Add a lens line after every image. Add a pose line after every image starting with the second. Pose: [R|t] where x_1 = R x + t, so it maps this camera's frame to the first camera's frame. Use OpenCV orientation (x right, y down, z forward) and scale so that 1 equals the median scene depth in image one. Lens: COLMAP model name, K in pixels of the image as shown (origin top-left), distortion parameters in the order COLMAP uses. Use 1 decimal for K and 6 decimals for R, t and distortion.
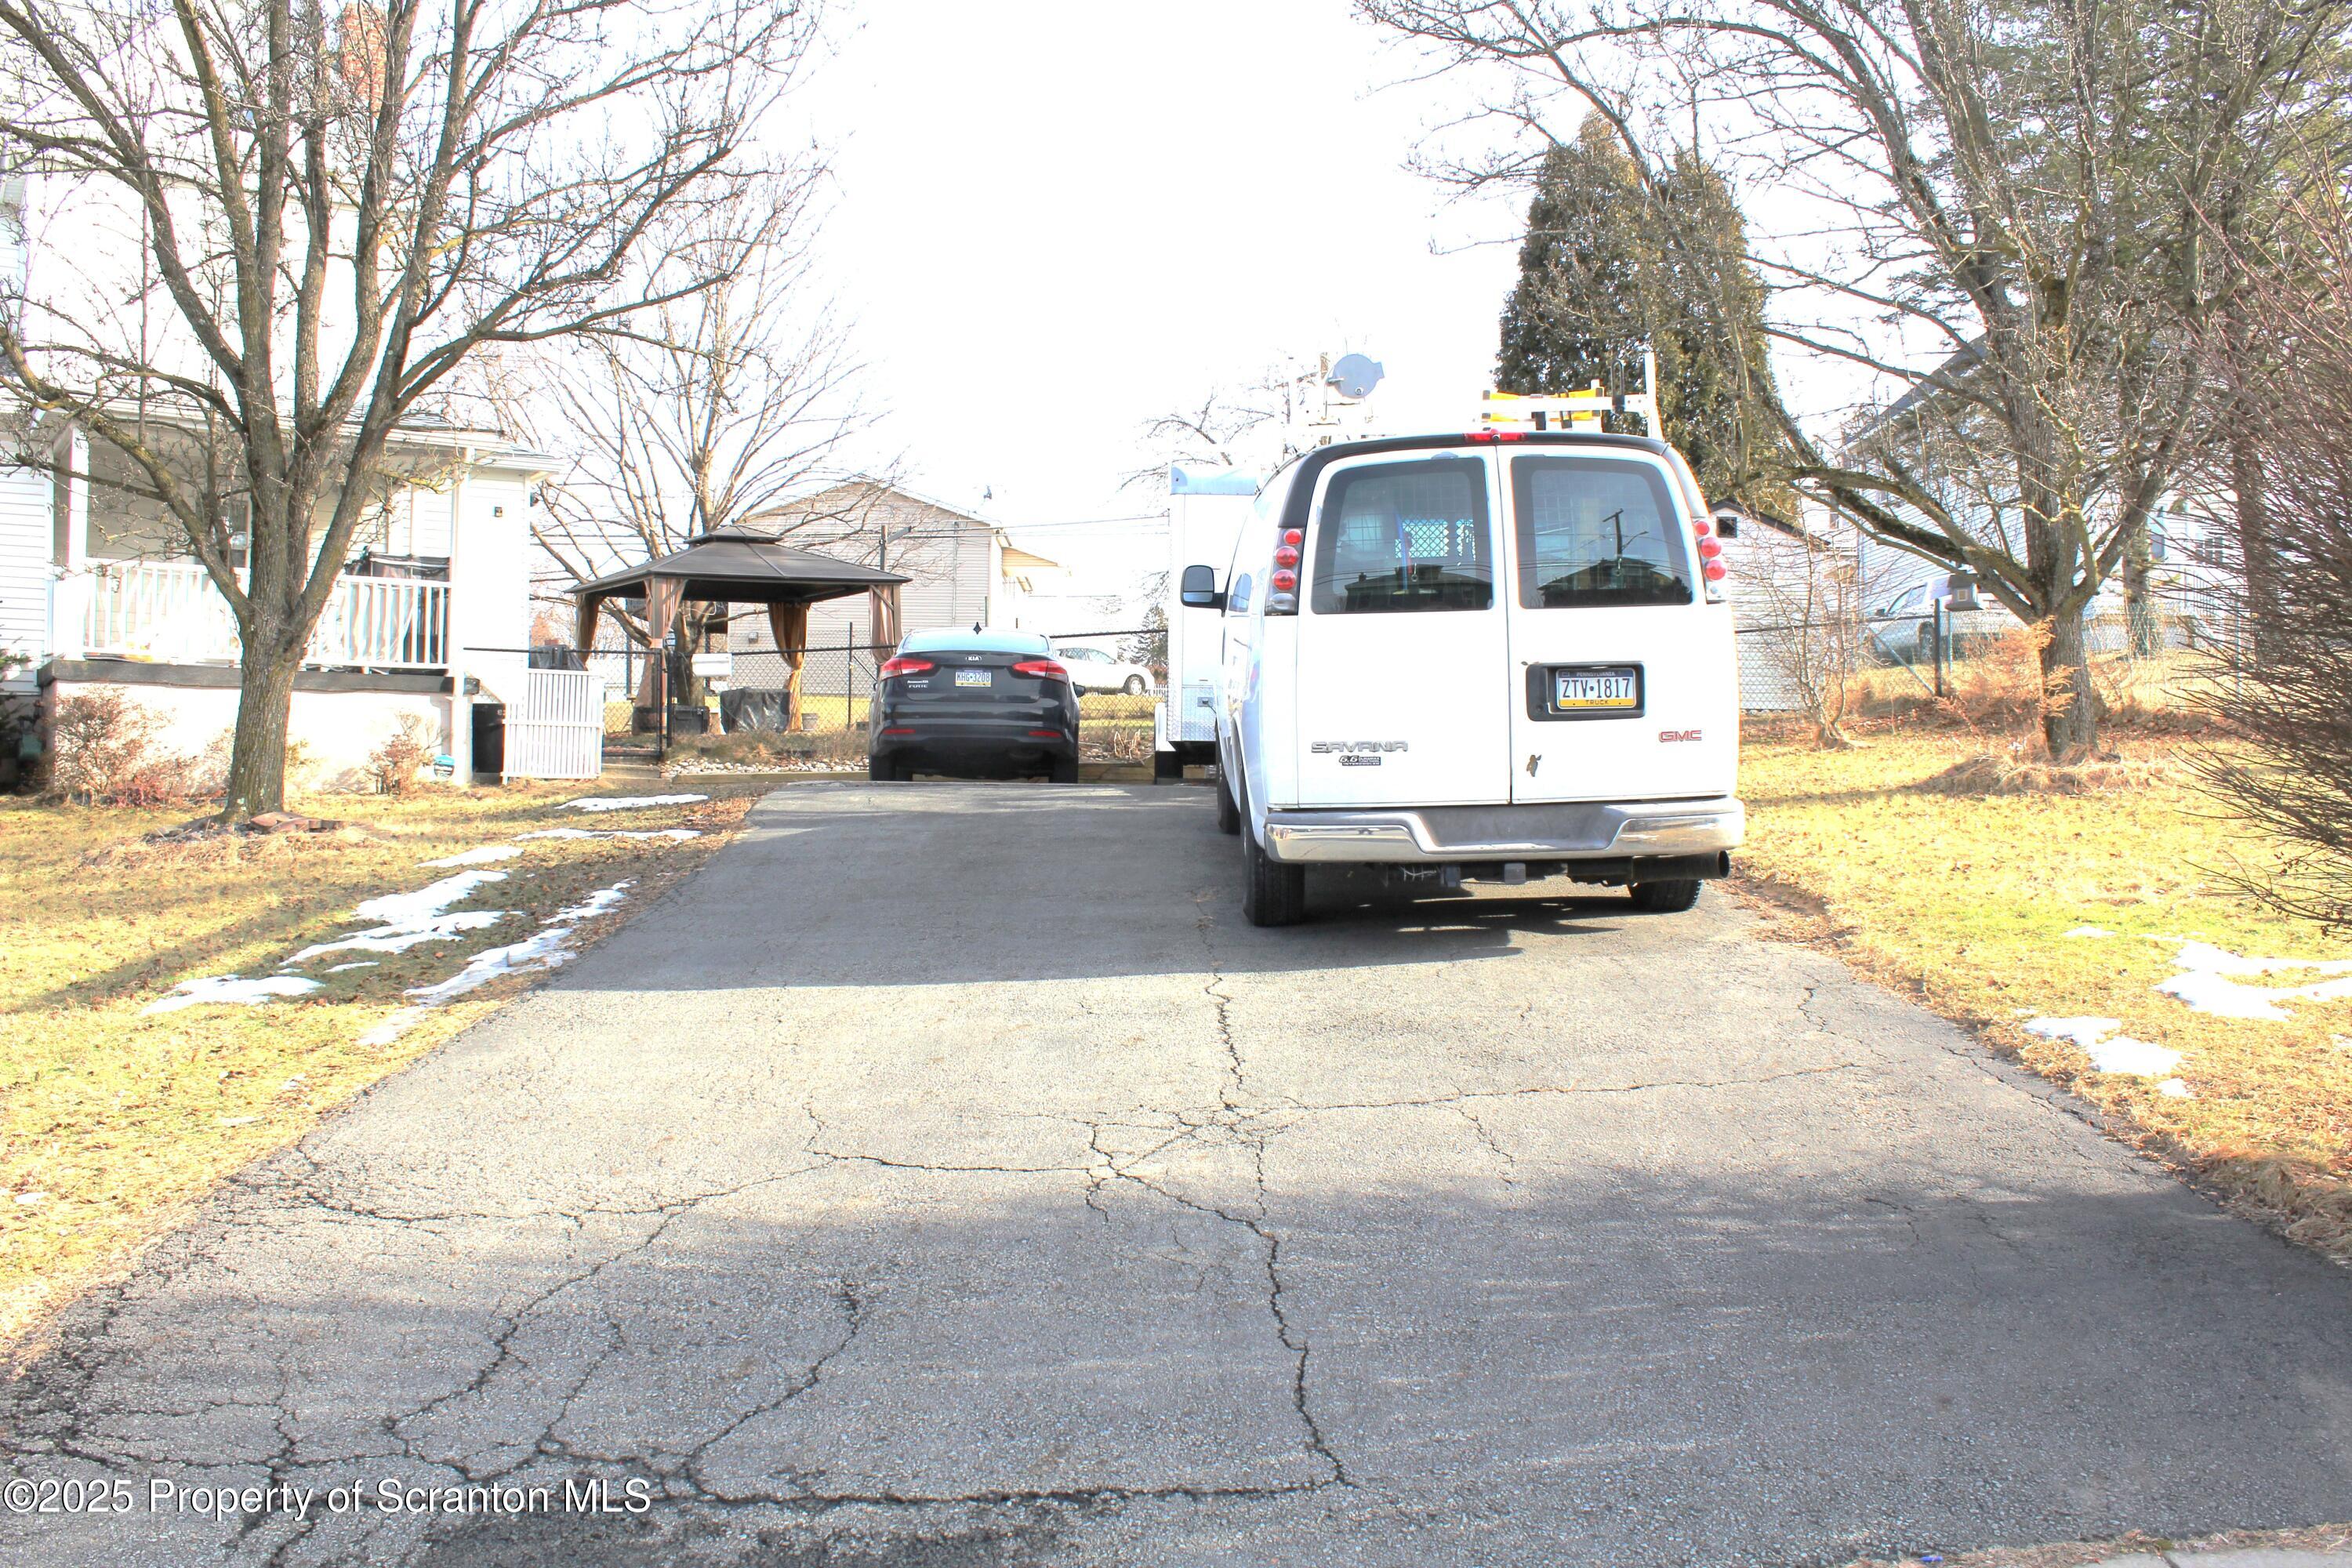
lens RADIAL K [[1979.3, 0, 1170.6], [0, 1979.3, 776.8], [0, 0, 1]] dist [-0.161293, 0.148258]
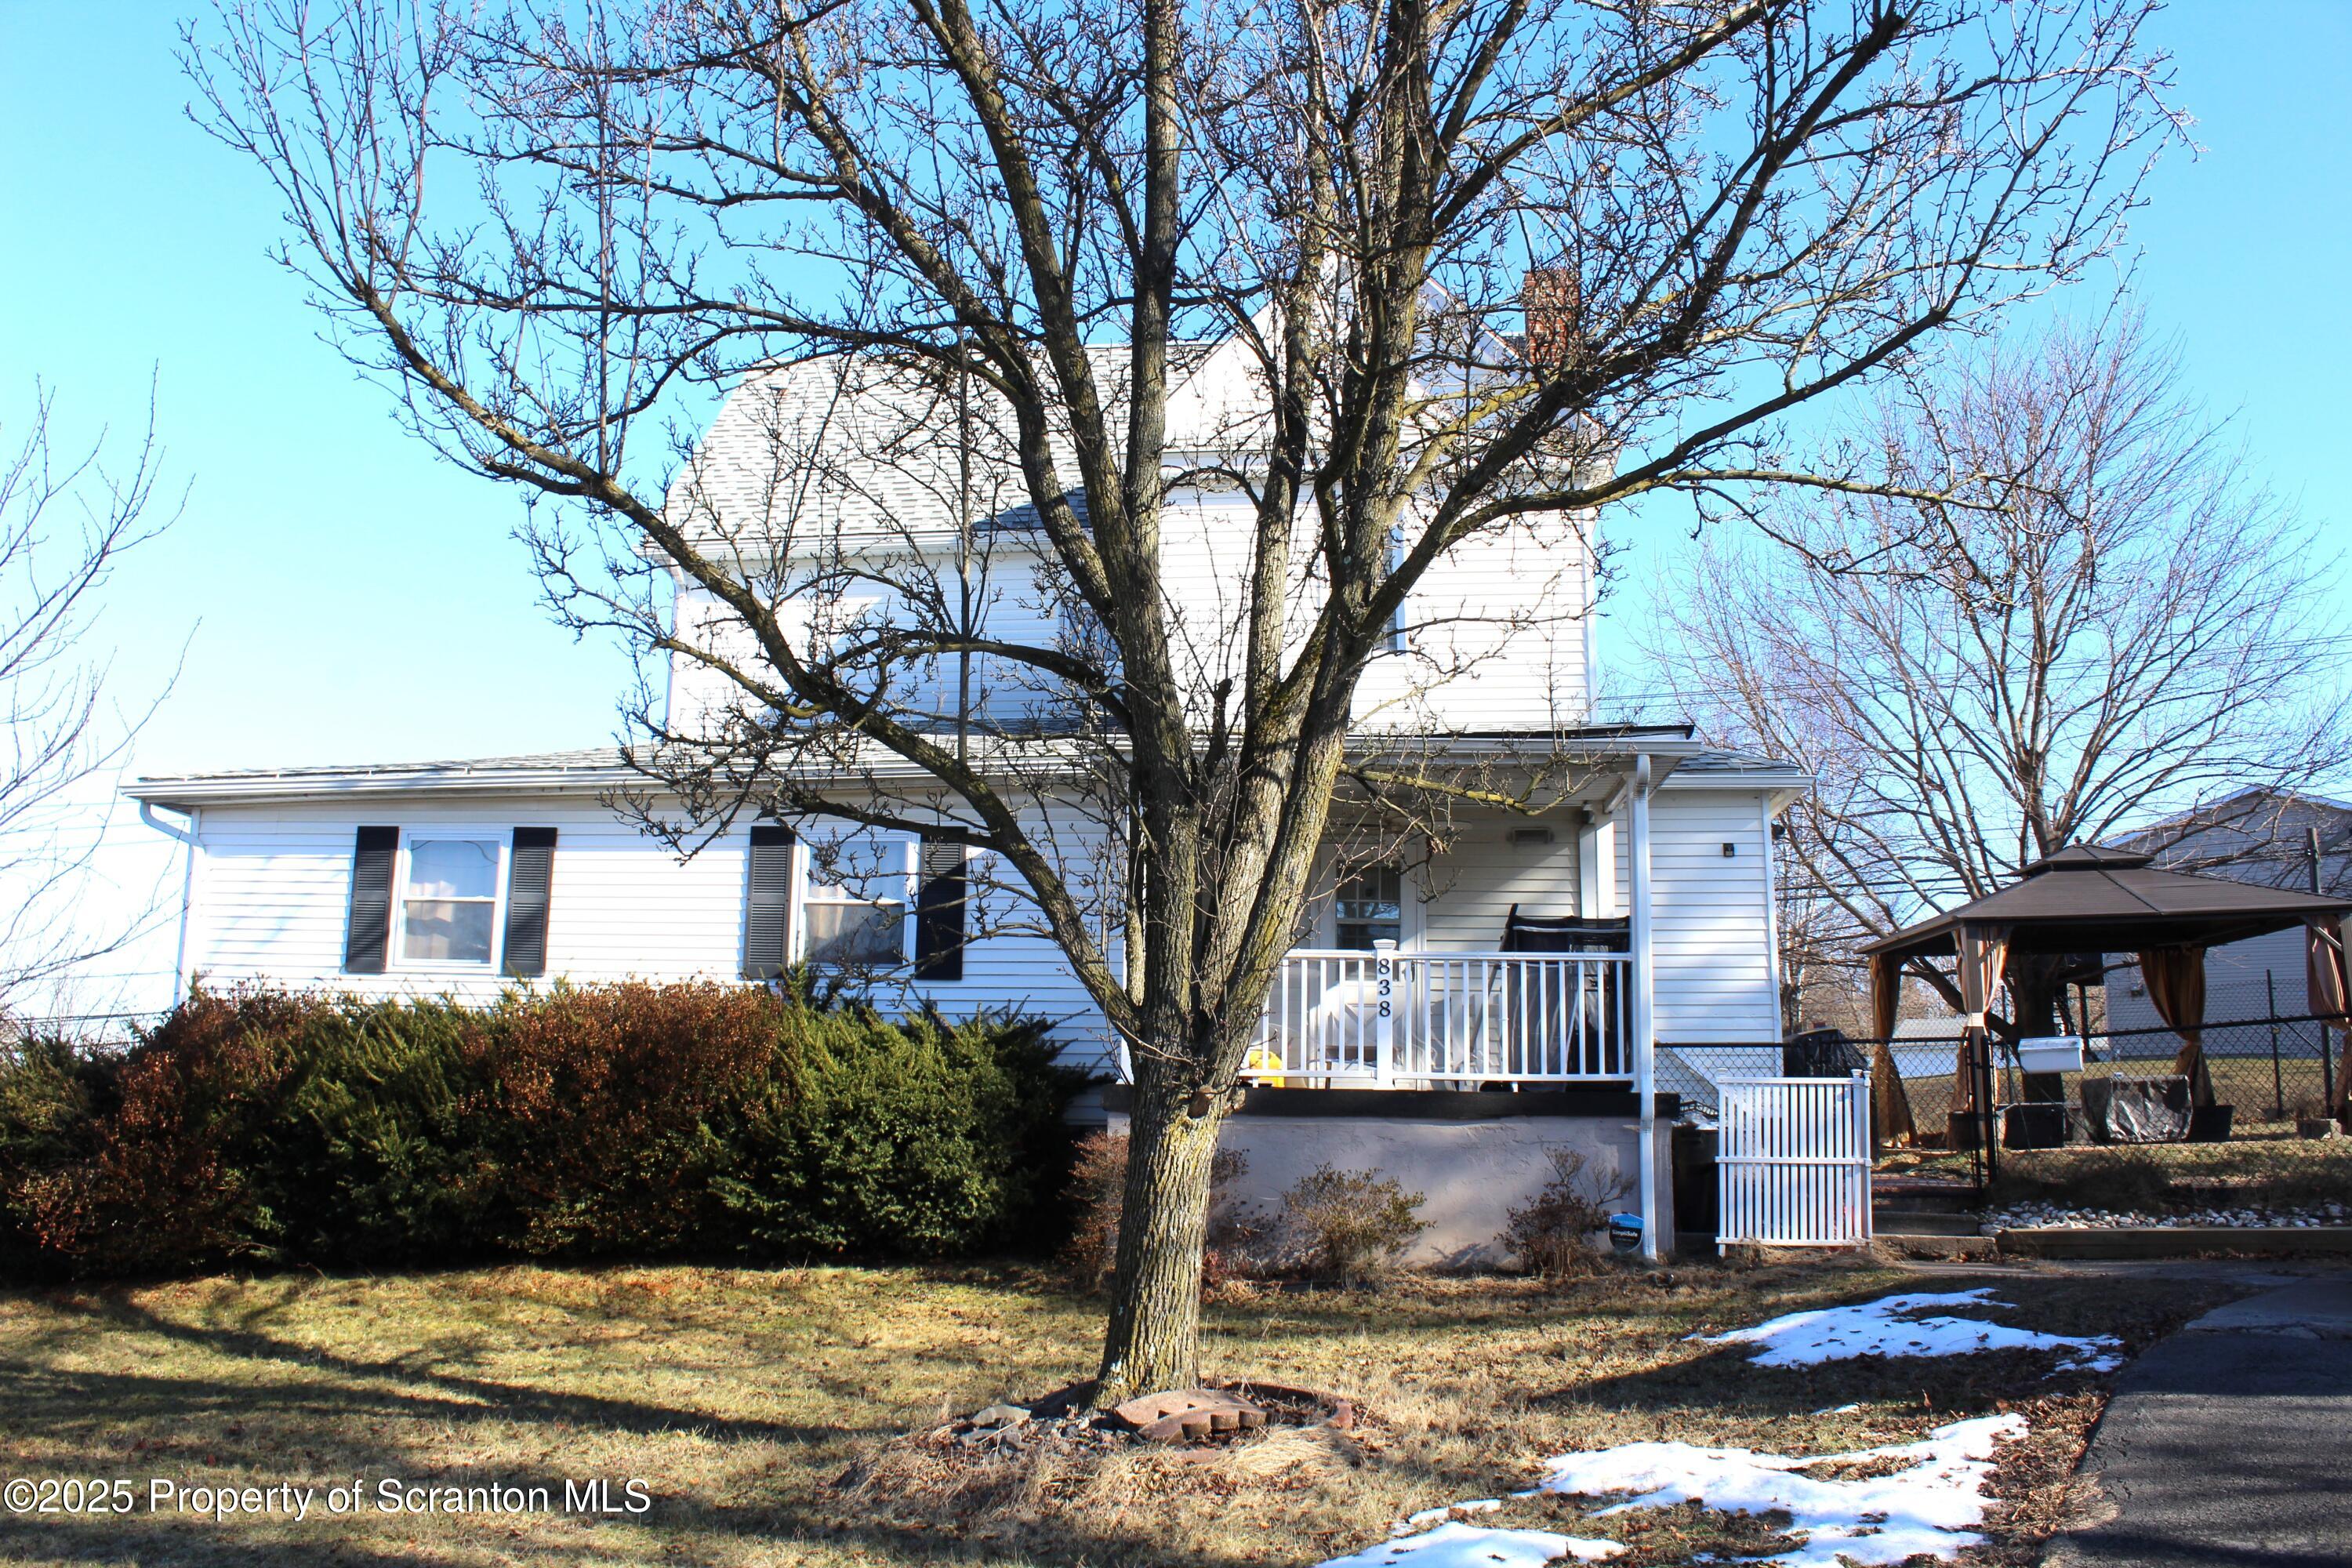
lens RADIAL K [[1979.3, 0, 1170.6], [0, 1979.3, 776.8], [0, 0, 1]] dist [-0.161293, 0.148258]
pose [[0.776494, -0.119264, -0.618735, -0.044342], [0.002661, 0.982537, -0.186049, -0.023574], [0.630119, 0.142819, 0.763251, 0.254588]]
